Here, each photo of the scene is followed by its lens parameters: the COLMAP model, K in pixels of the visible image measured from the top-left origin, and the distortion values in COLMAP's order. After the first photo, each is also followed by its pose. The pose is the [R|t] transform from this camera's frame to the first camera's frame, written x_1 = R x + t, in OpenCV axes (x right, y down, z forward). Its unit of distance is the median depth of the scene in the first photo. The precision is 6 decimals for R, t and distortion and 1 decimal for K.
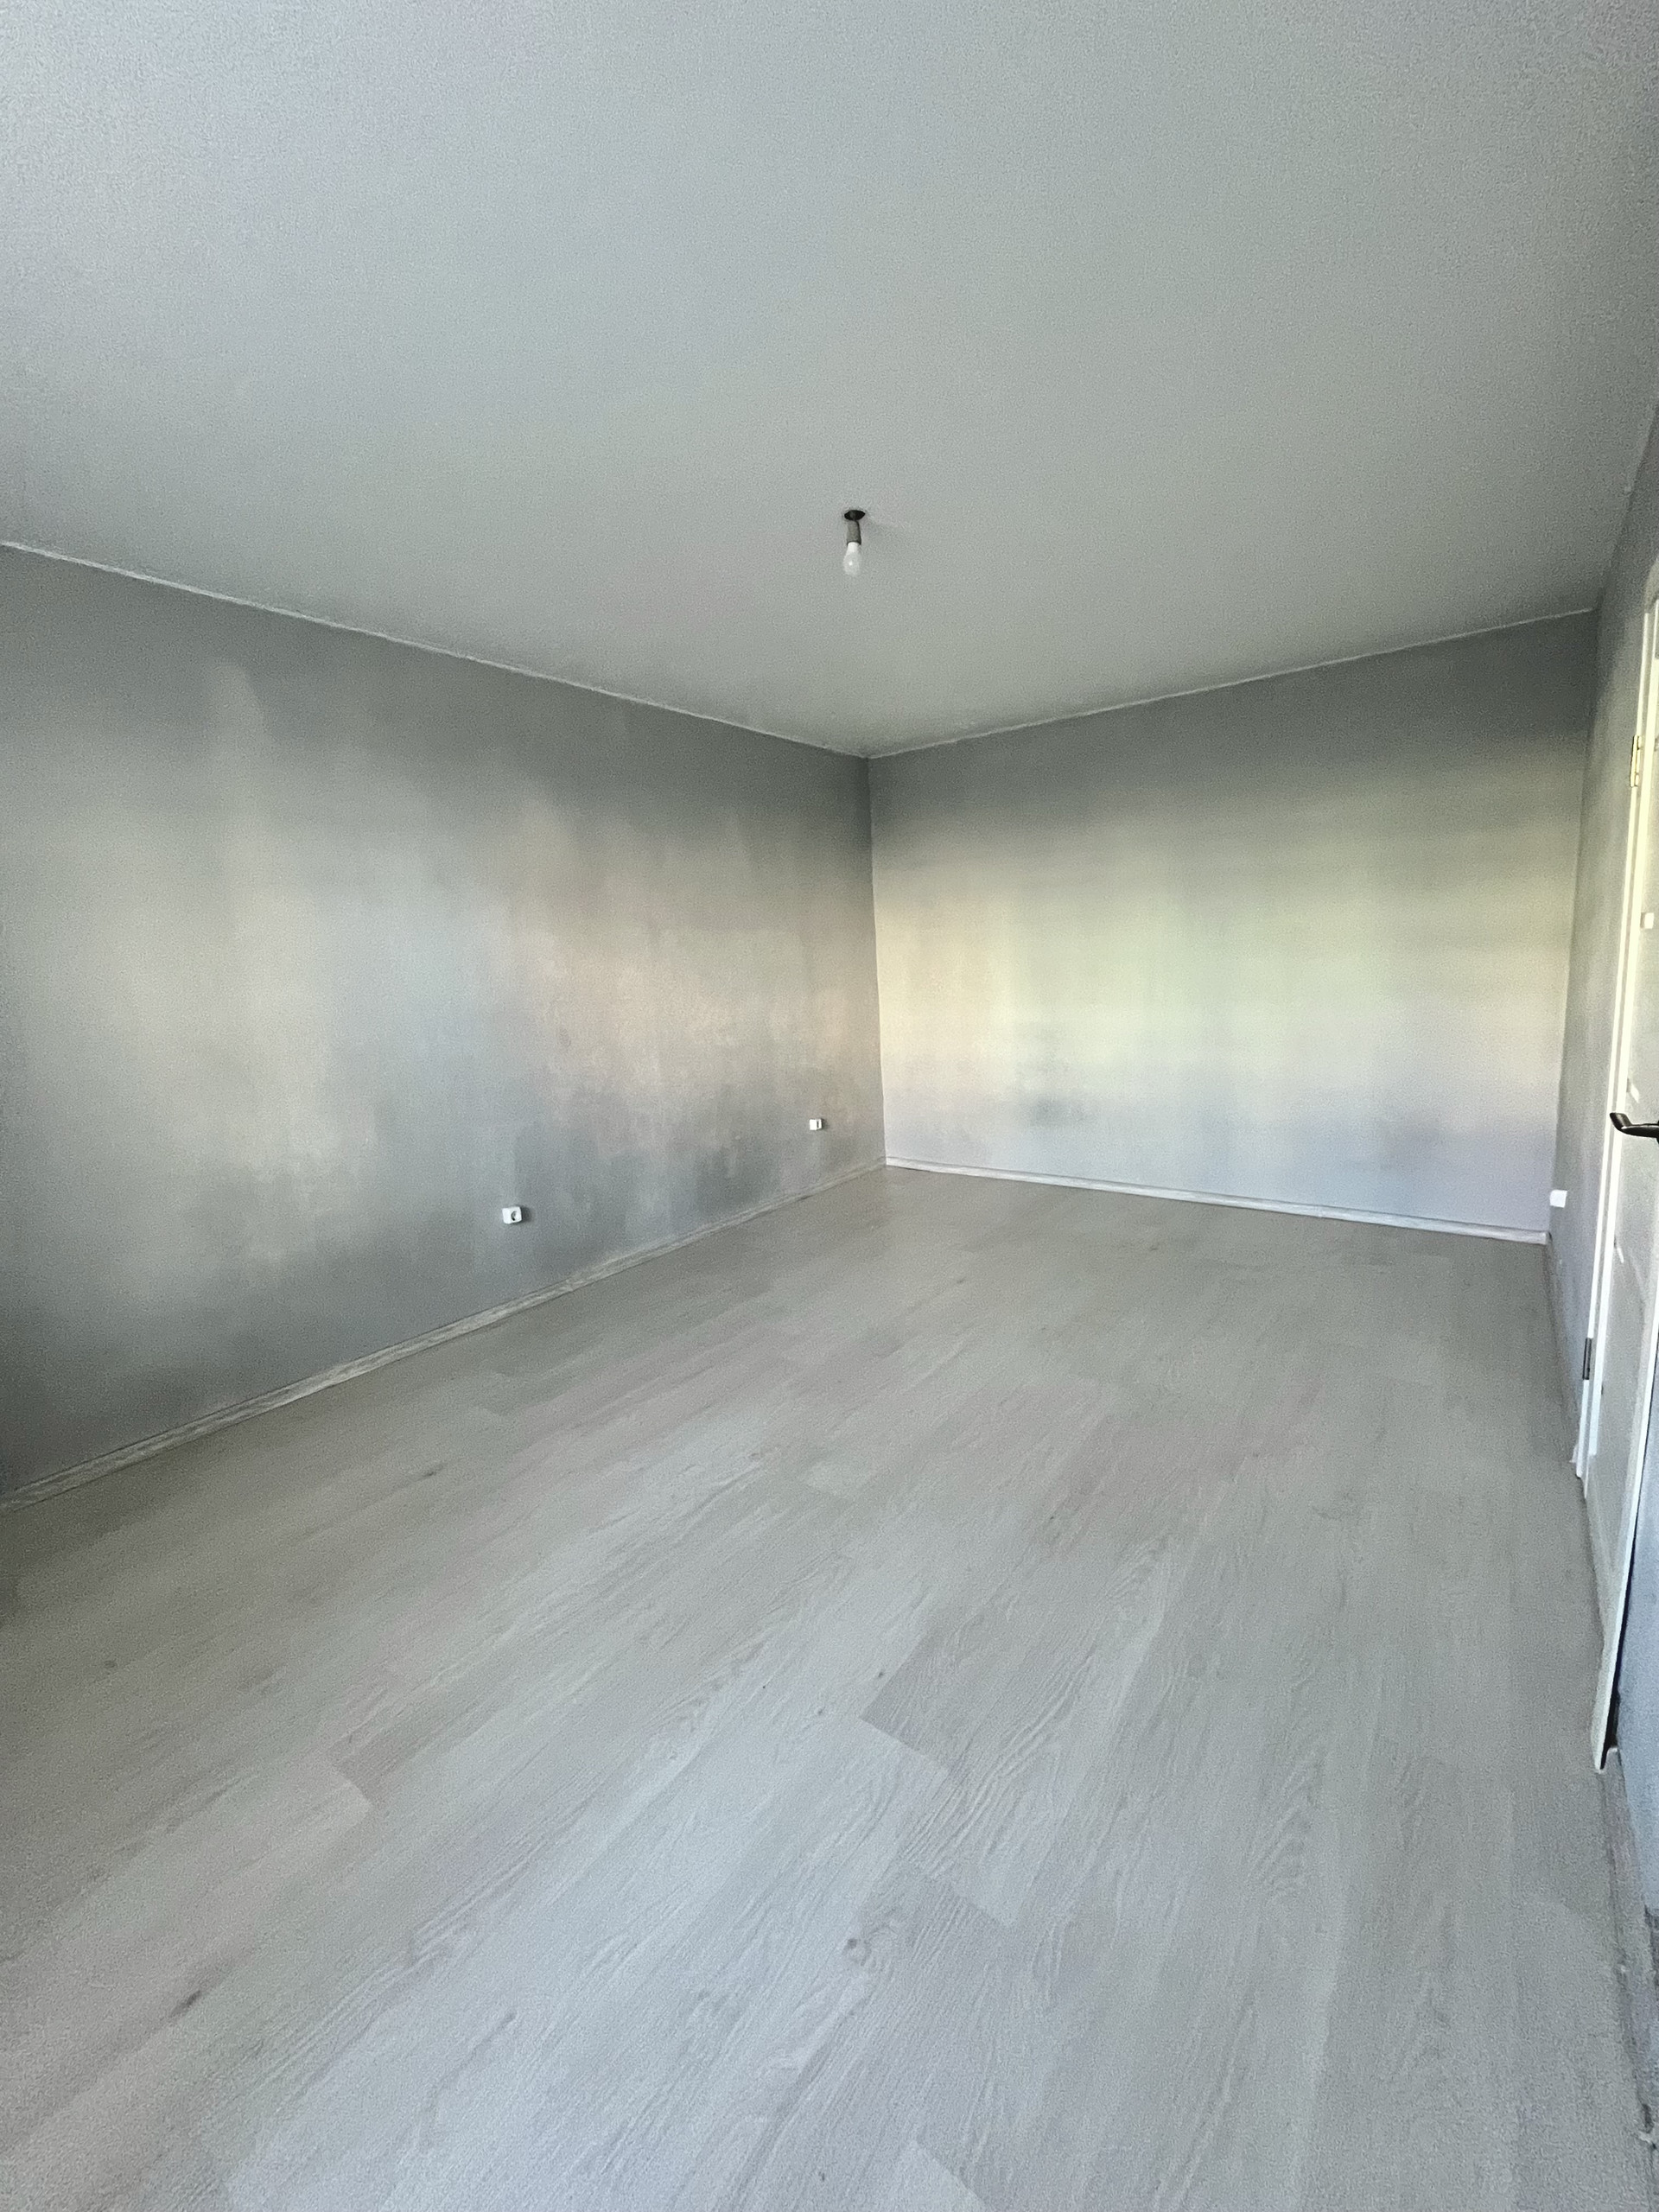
lens RADIAL K [[889.4, 0, 836.7], [0, 889.4, 1115.5], [0, 0, 1]] dist [-0.006743, -0.000115]
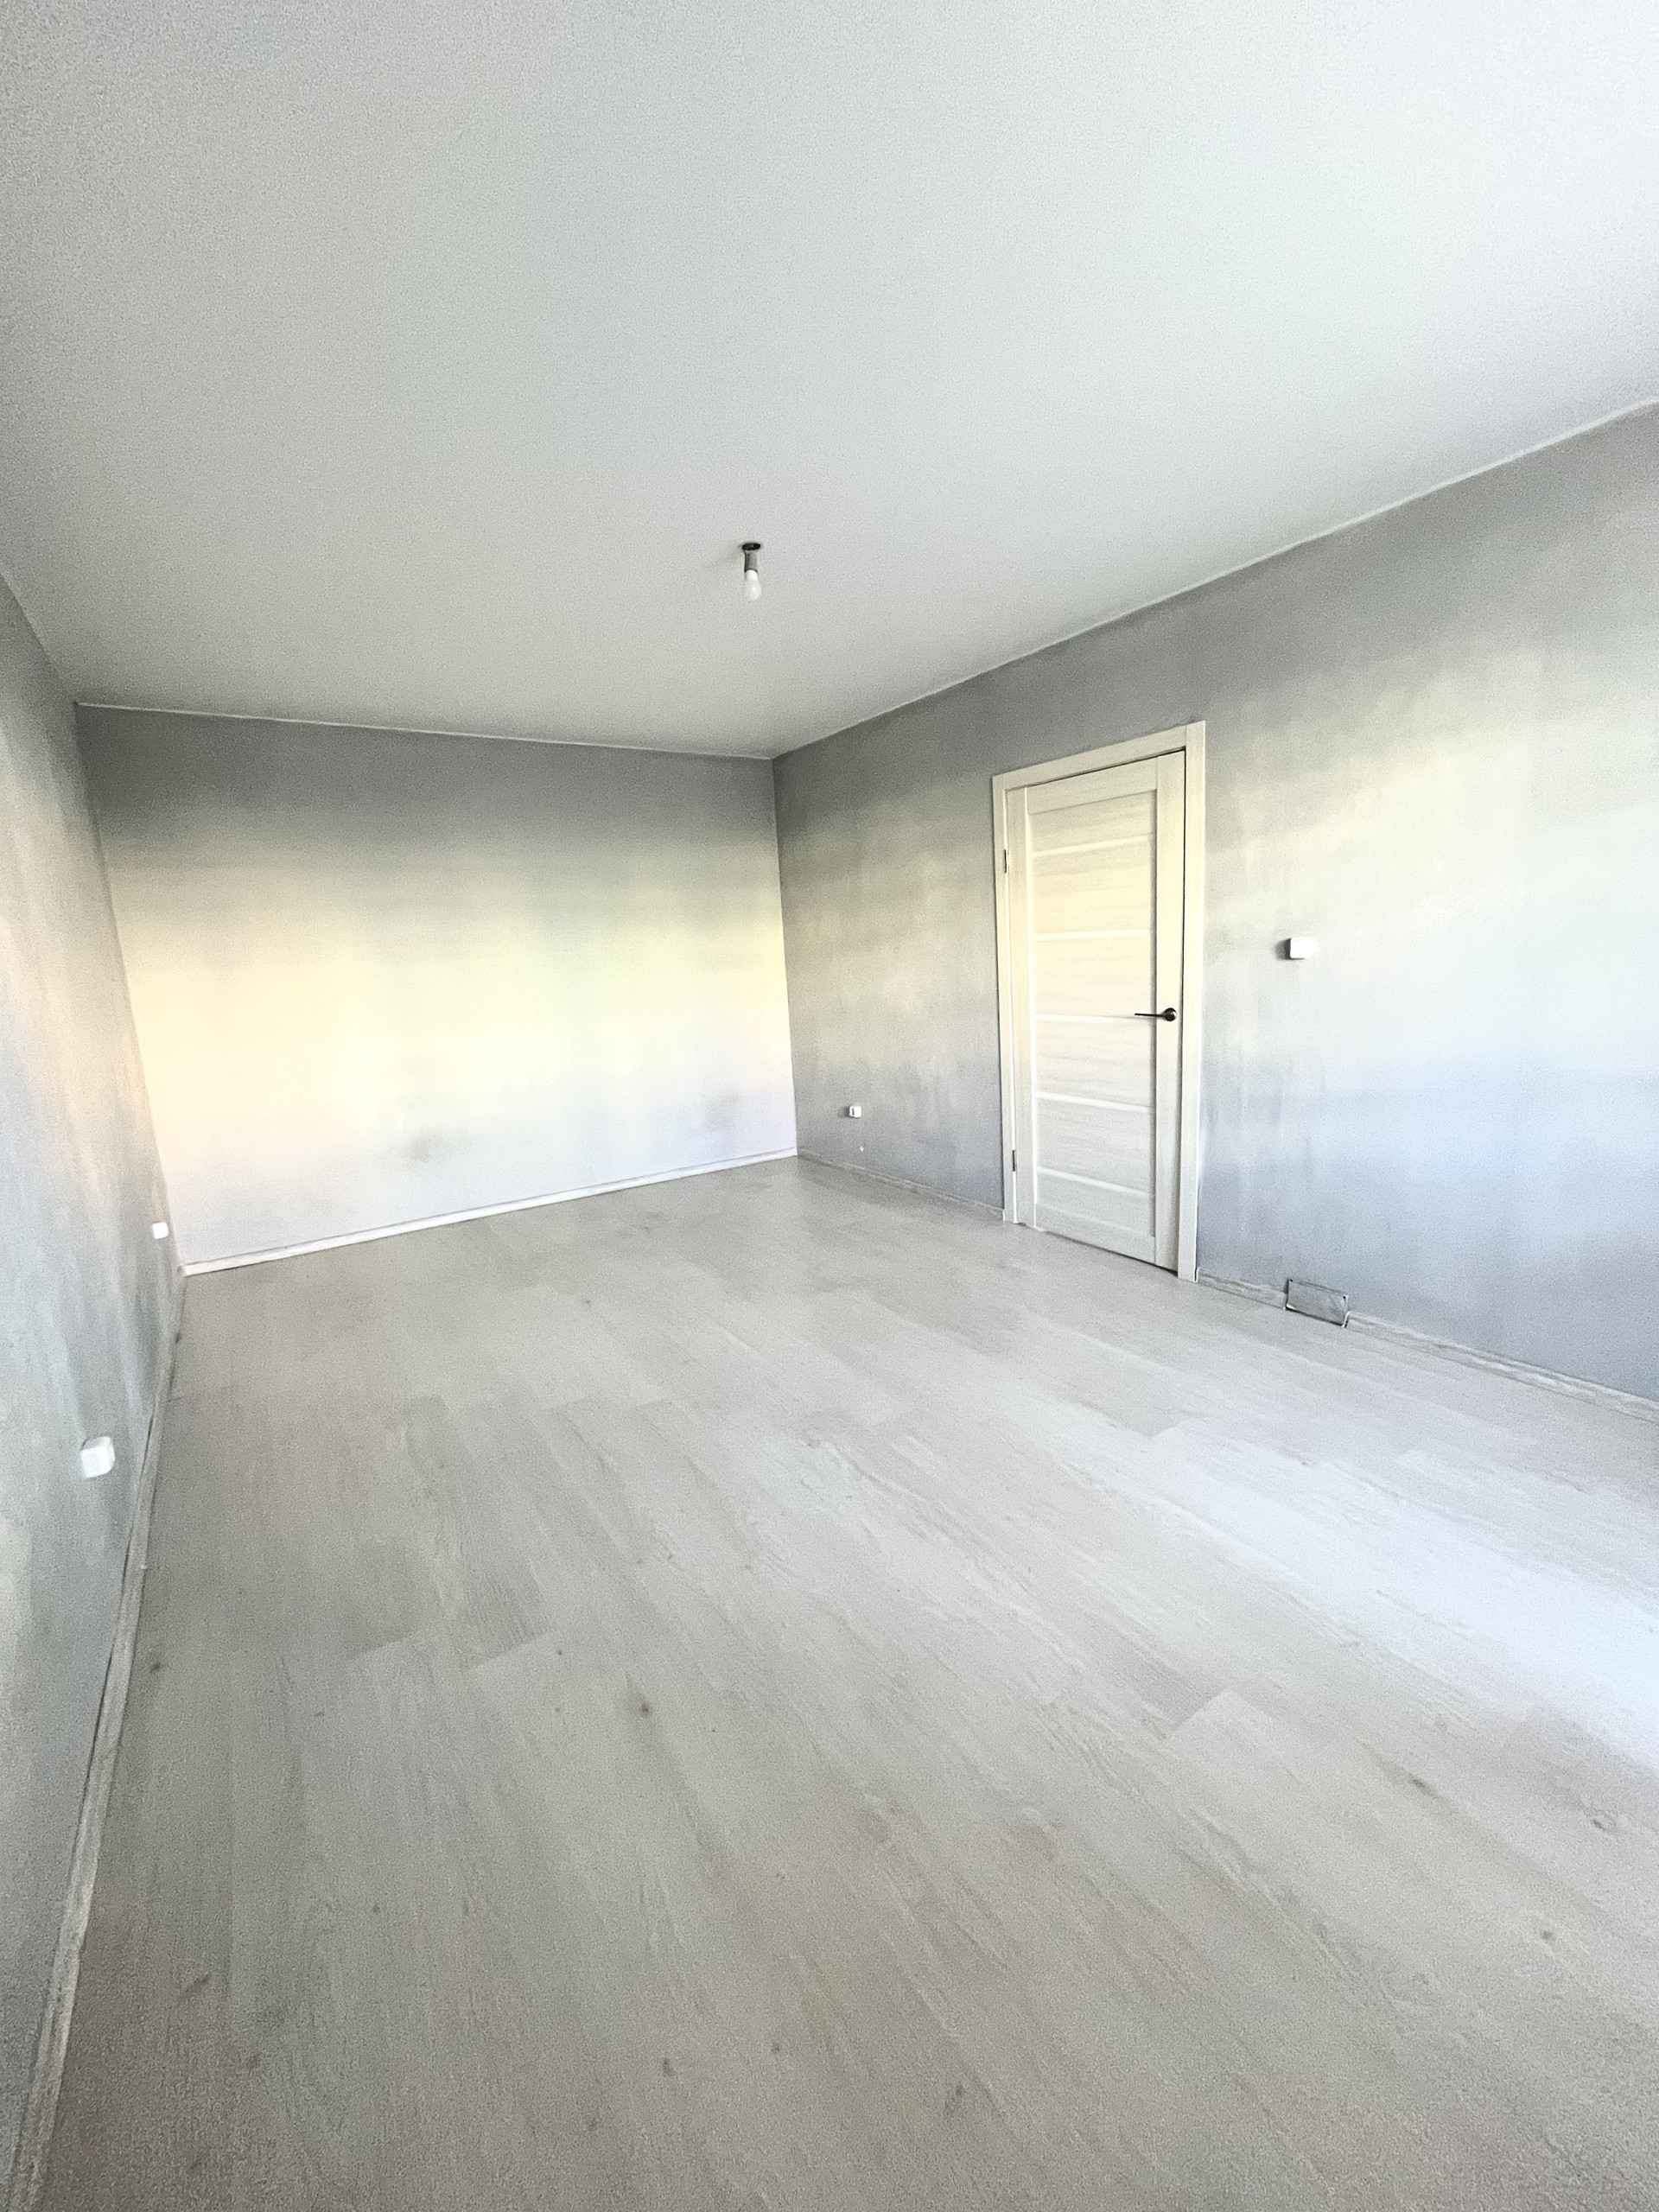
lens RADIAL K [[889.4, 0, 832.9], [0, 889.4, 1111.4], [0, 0, 1]] dist [-0.006743, -0.000115]
pose [[0.339852, -0.140242, 0.929964, -0.782885], [0.202525, 0.976533, 0.073252, -0.040096], [-0.918414, 0.163446, 0.360280, 0.459365]]
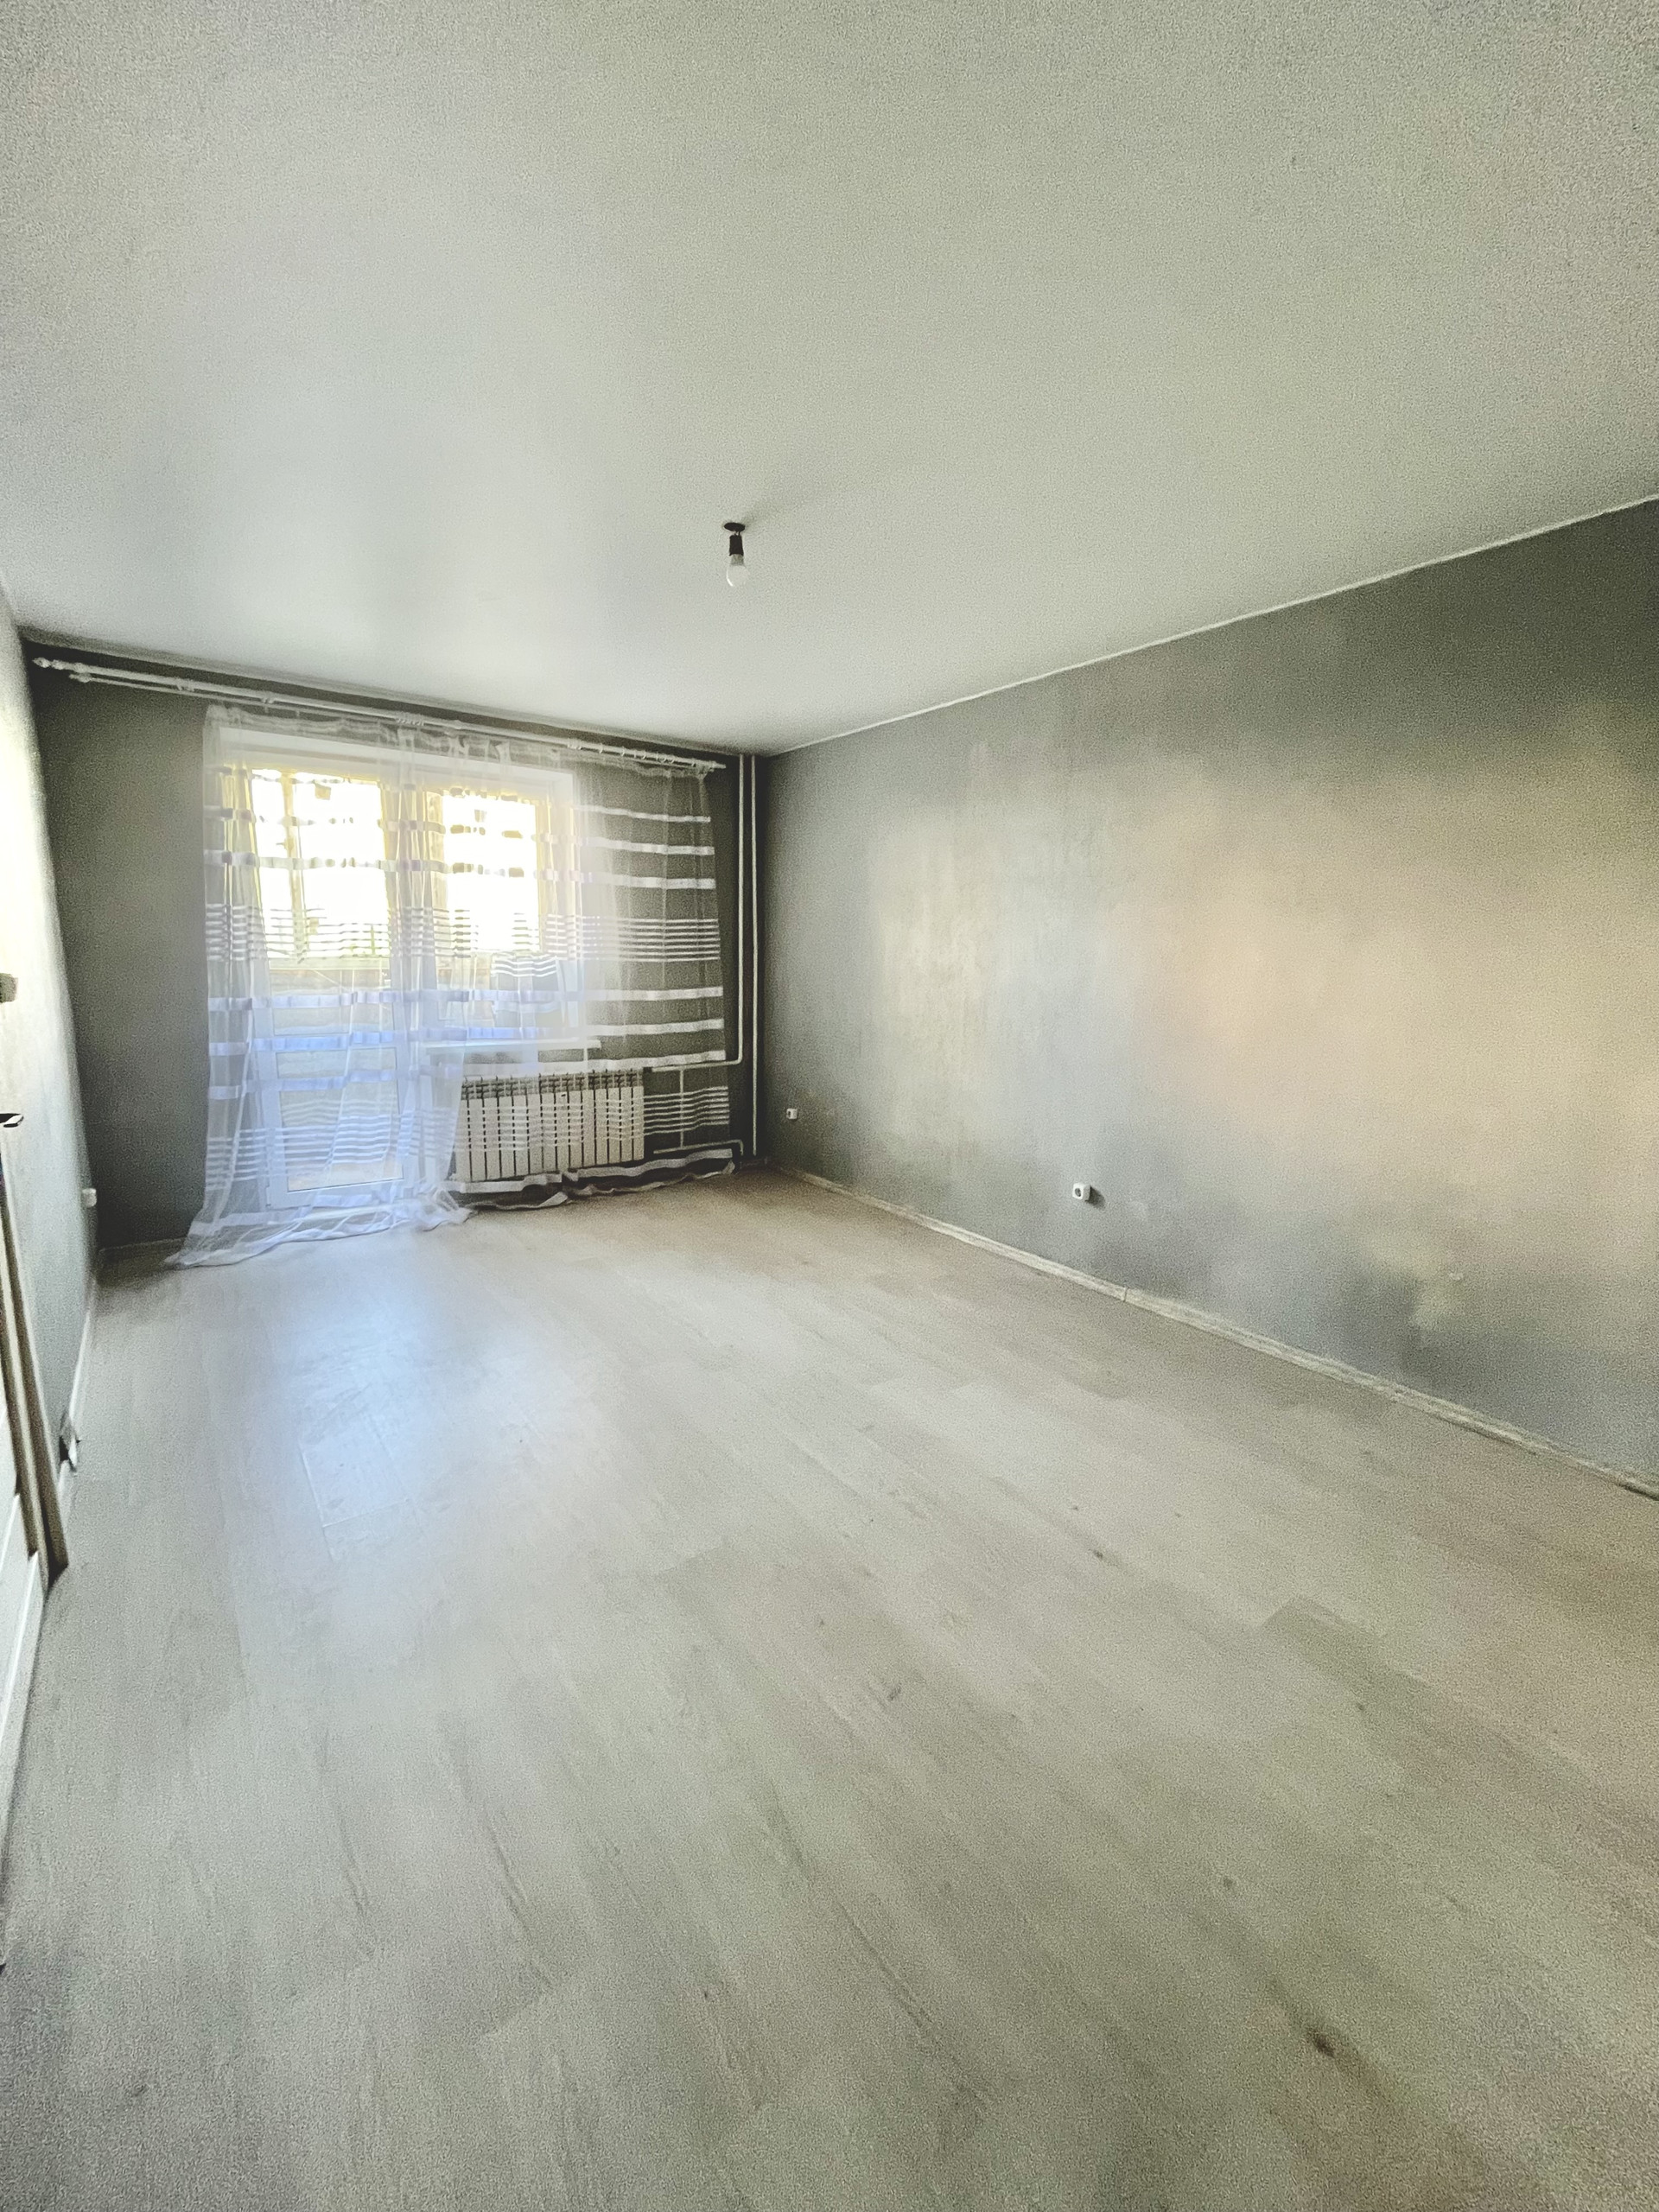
lens RADIAL K [[889.4, 0, 825.7], [0, 889.4, 1100.2], [0, 0, 1]] dist [-0.006743, -0.000115]
pose [[-0.294710, 0.201754, -0.934046, 0.797804], [-0.173268, 0.949973, 0.259864, -0.246398], [0.939747, 0.238425, -0.245009, 1.108655]]
